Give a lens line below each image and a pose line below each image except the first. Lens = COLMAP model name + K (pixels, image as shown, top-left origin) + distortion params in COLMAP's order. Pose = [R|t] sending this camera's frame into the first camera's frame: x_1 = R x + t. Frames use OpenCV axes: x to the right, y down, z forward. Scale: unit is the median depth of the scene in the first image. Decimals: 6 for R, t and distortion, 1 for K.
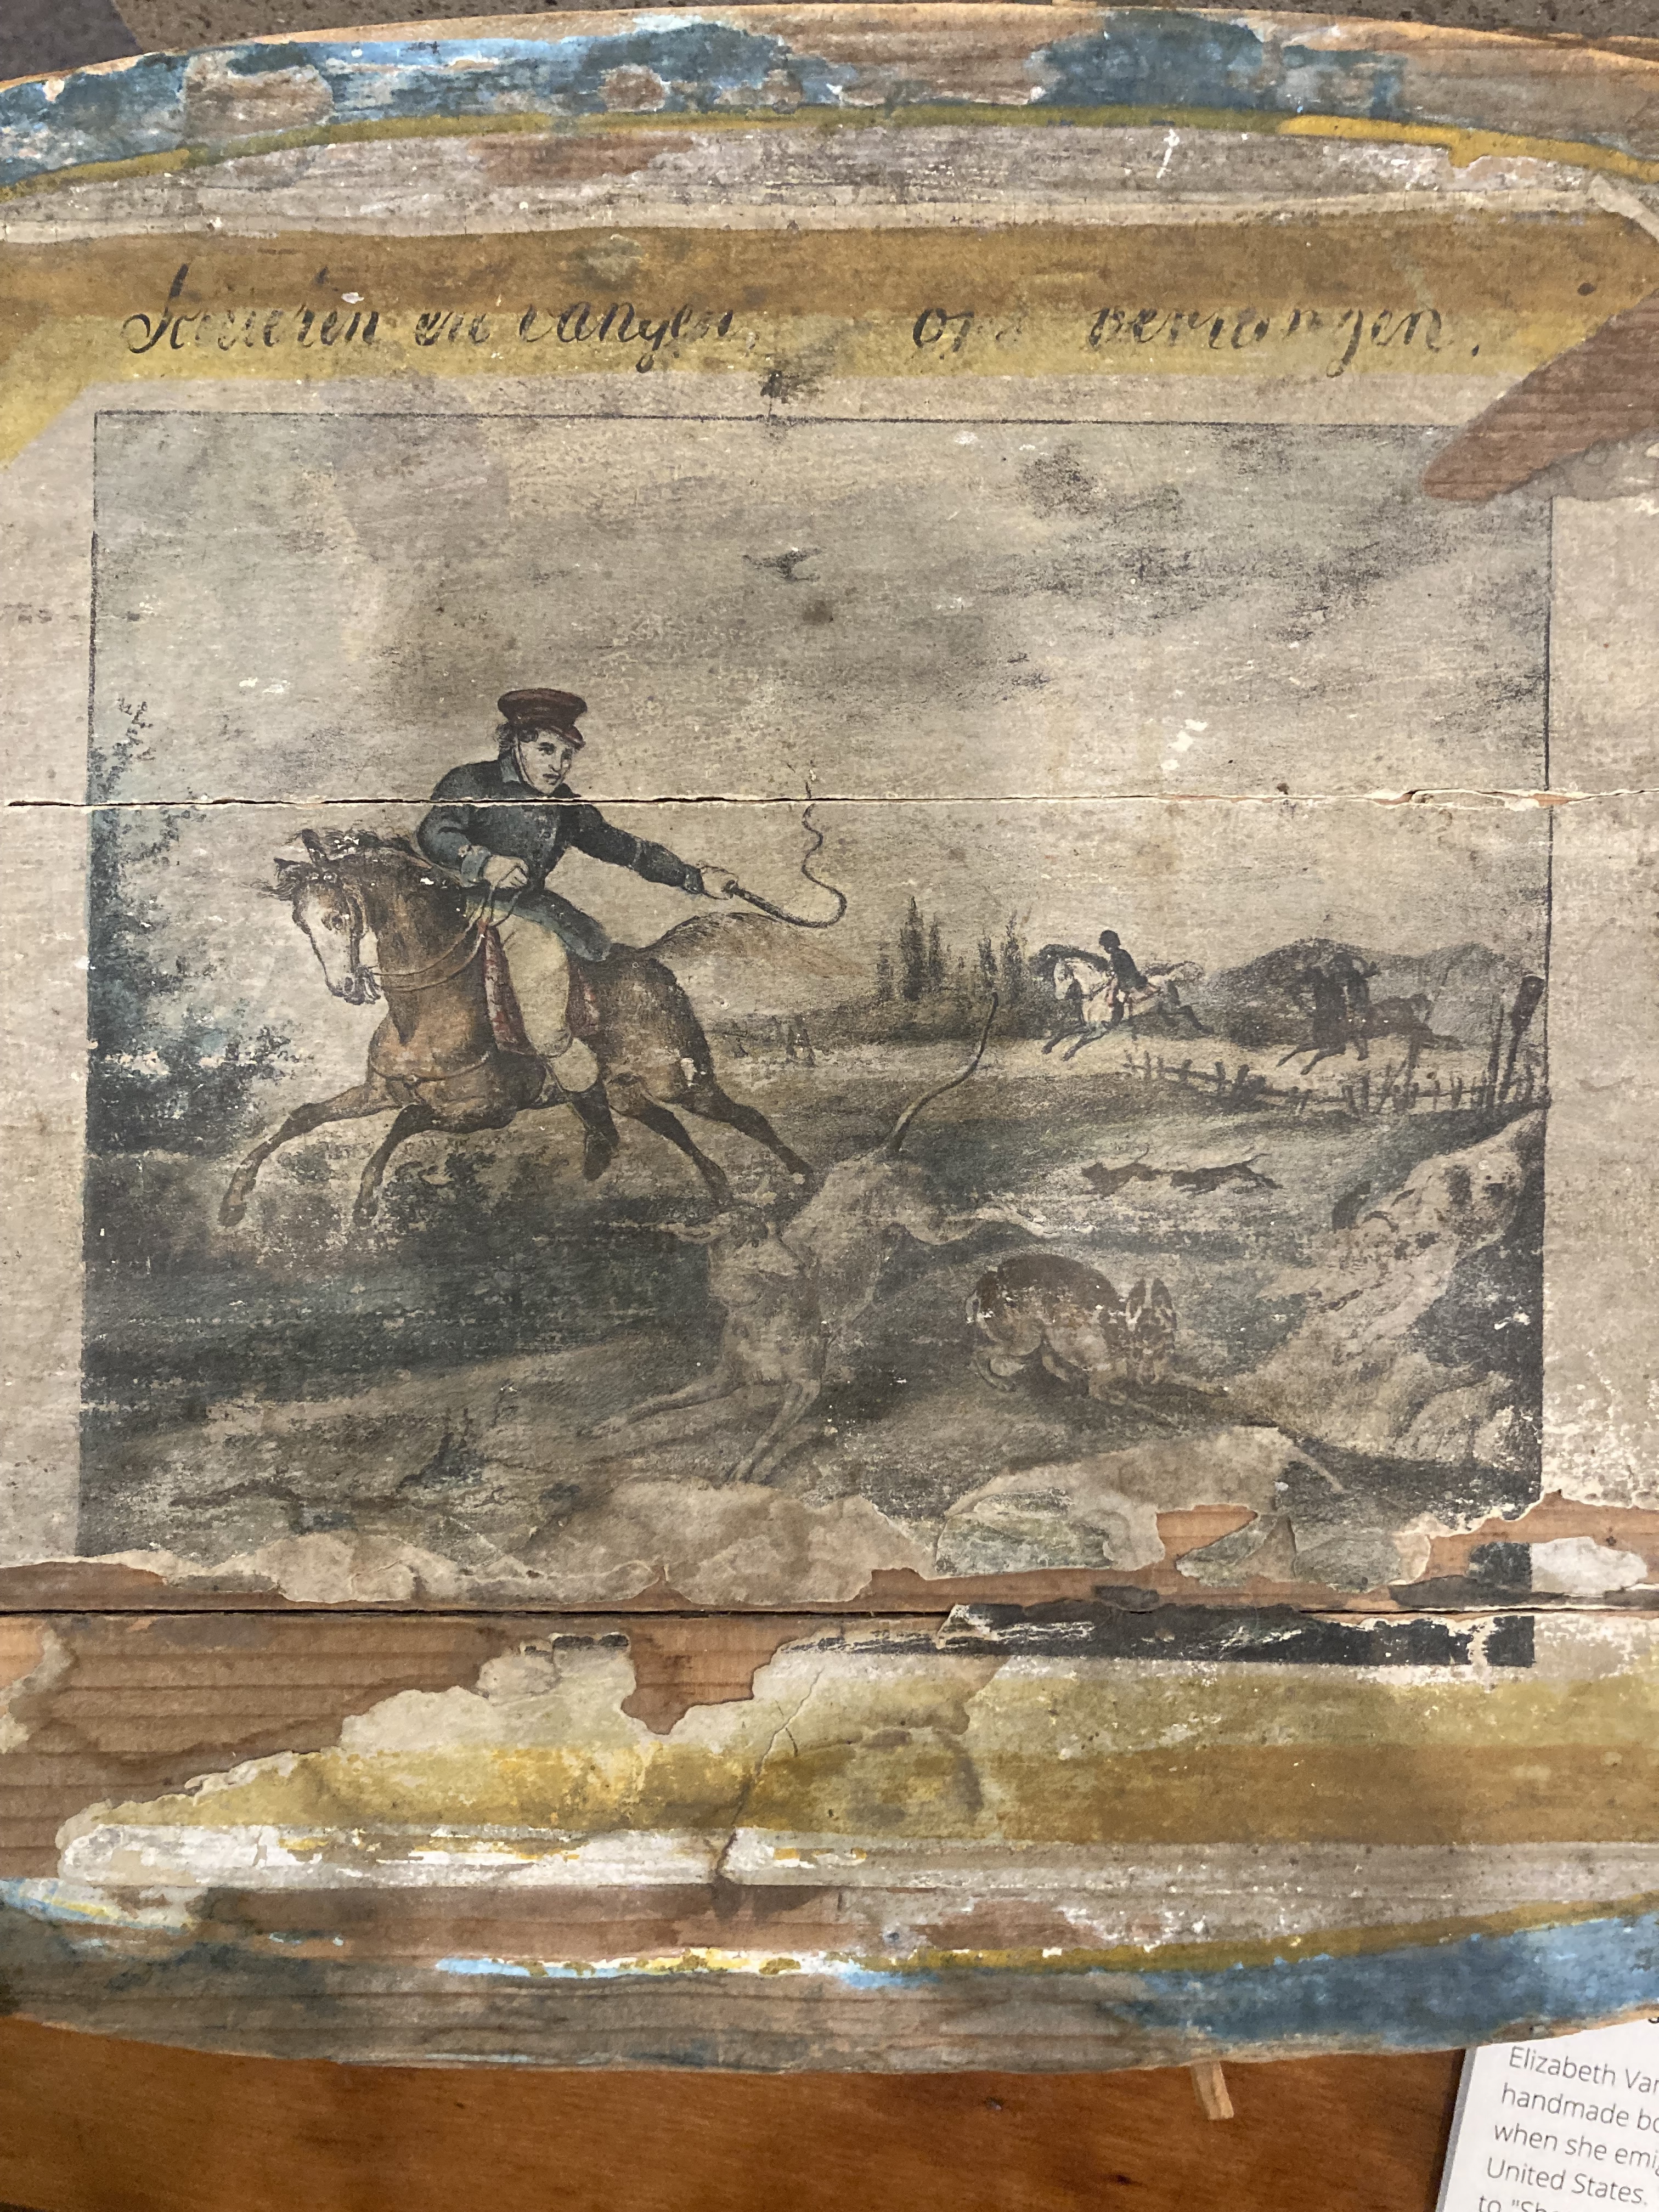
lens RADIAL K [[1896.2, 0, 838.3], [0, 1896.2, 1105.2], [0, 0, 1]] dist [0.066098, -0.144430]
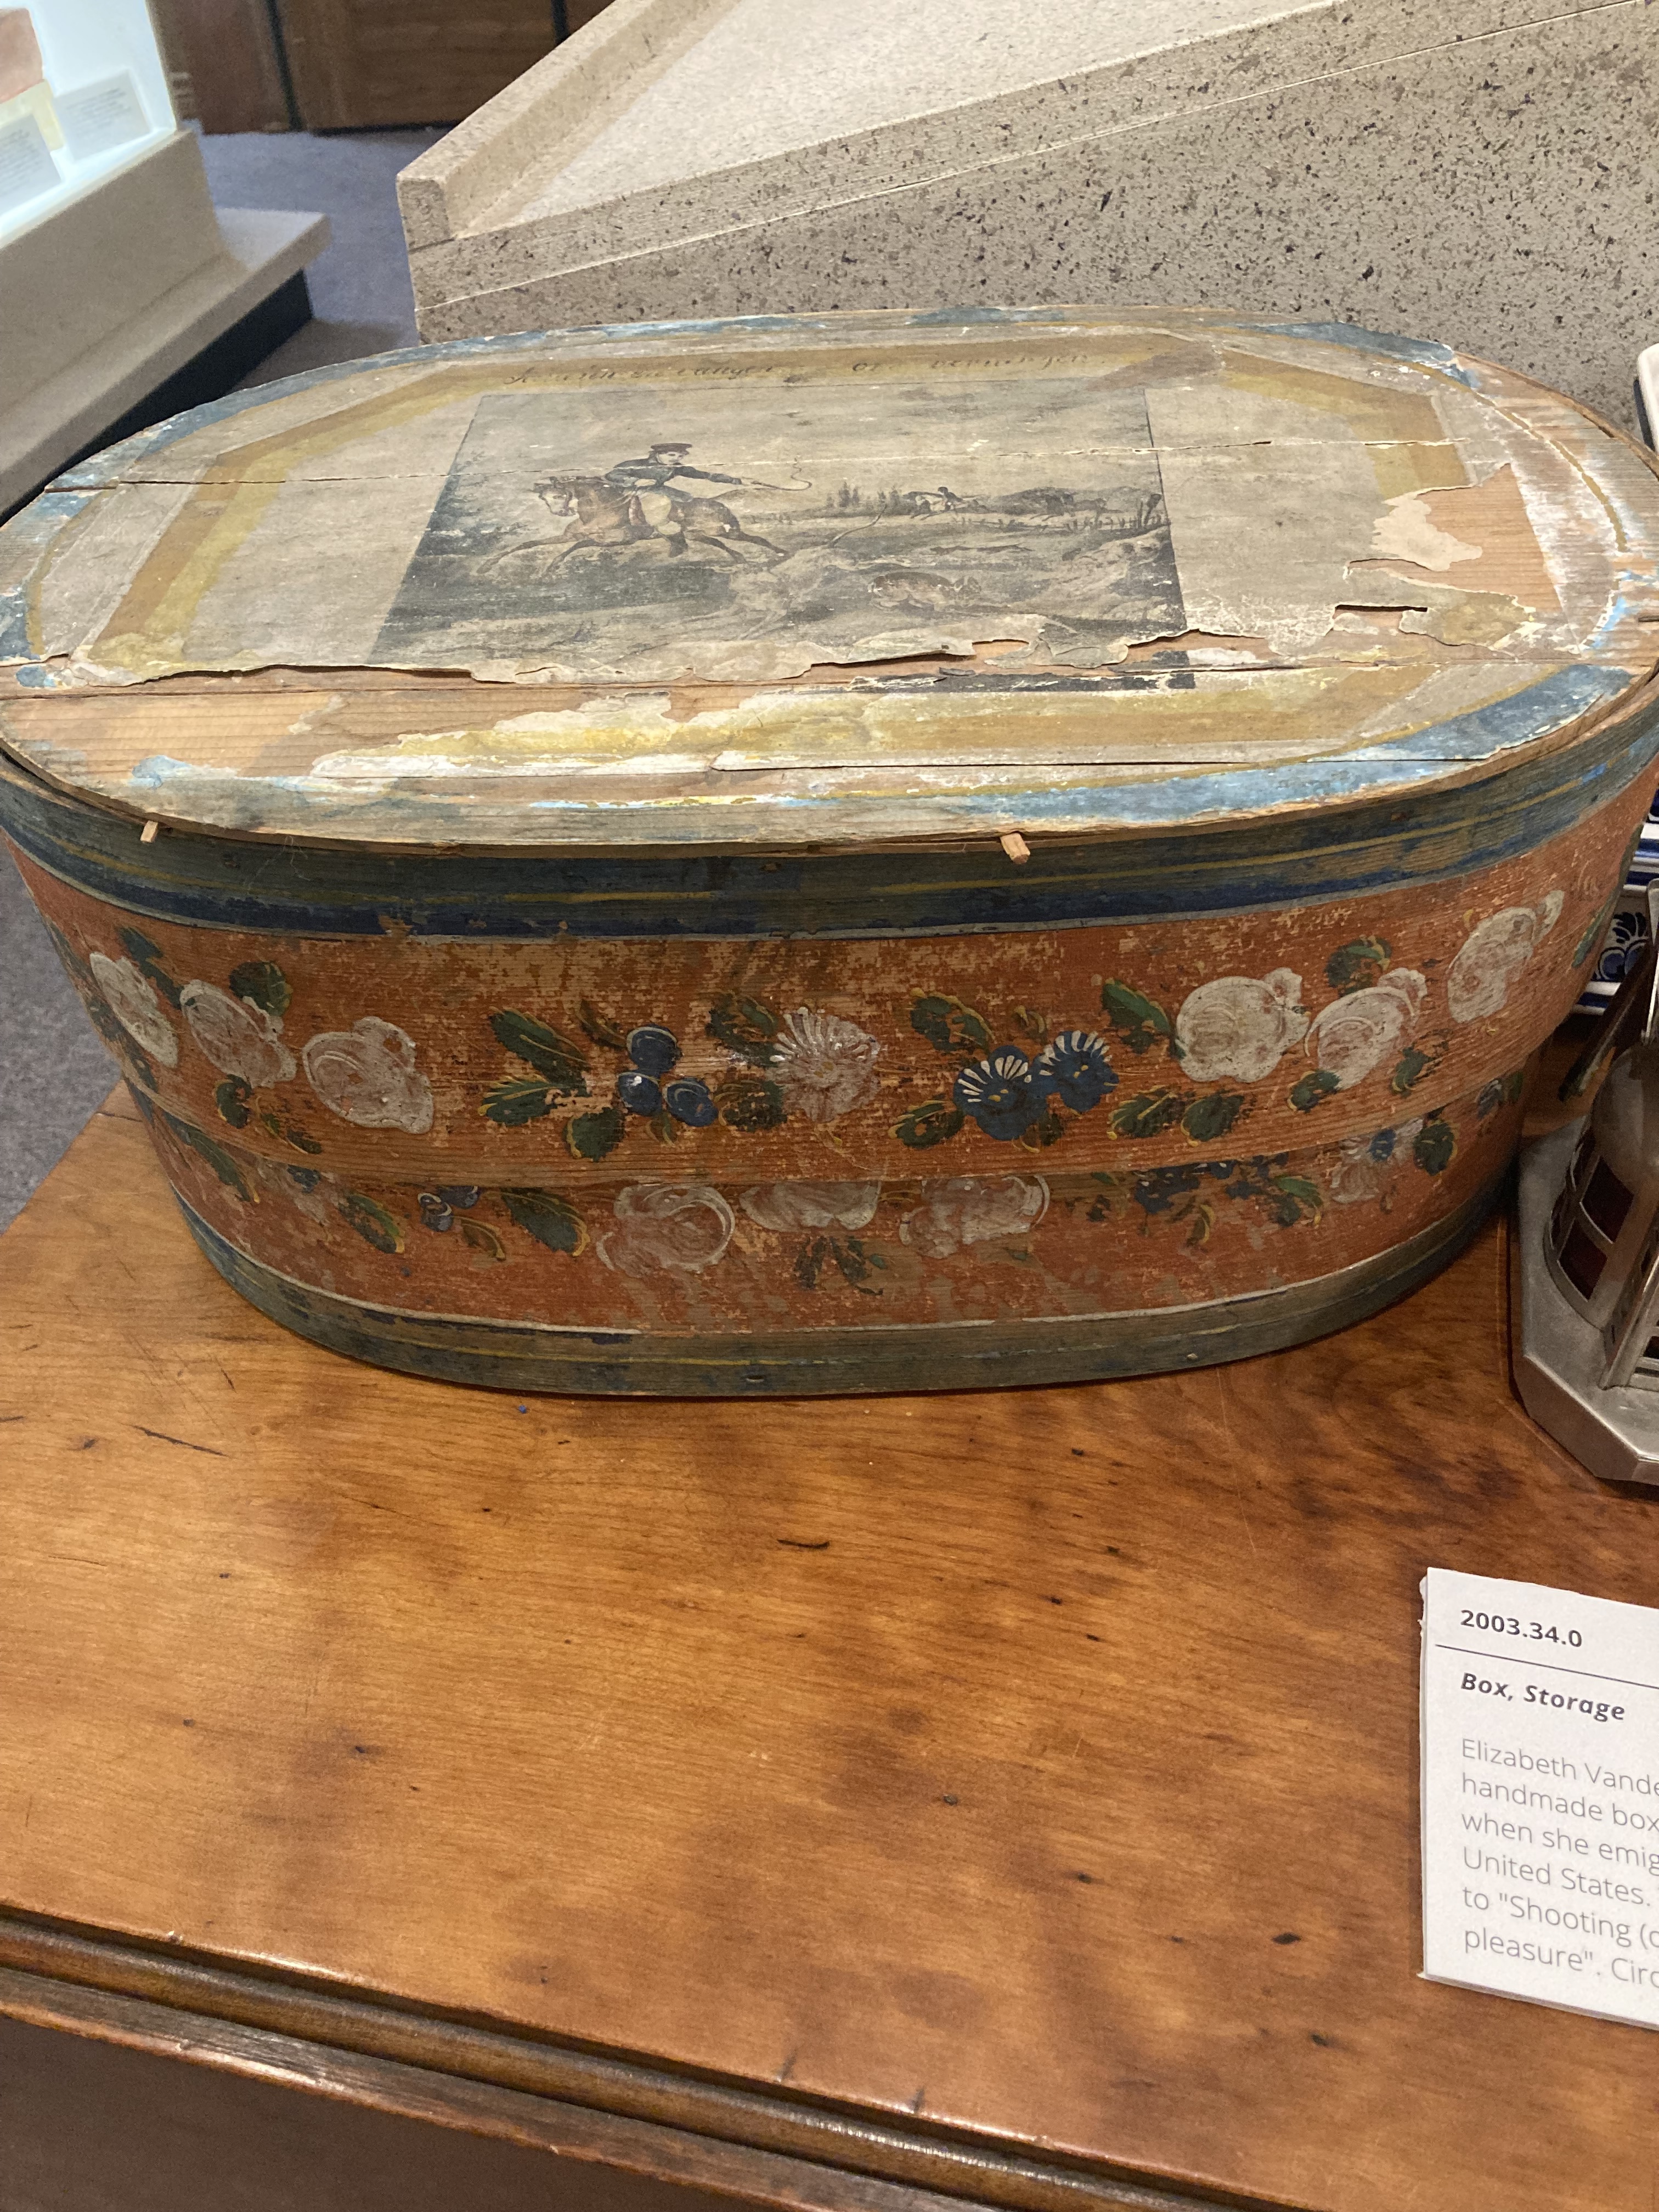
lens RADIAL K [[1896.2, 0, 838.3], [0, 1896.2, 1105.2], [0, 0, 1]] dist [0.066098, -0.144430]
pose [[0.999098, 0.002262, -0.042401, 0.118112], [-0.032534, 0.682476, -0.730183, 1.800903], [0.027286, 0.730904, 0.681934, 0.101804]]
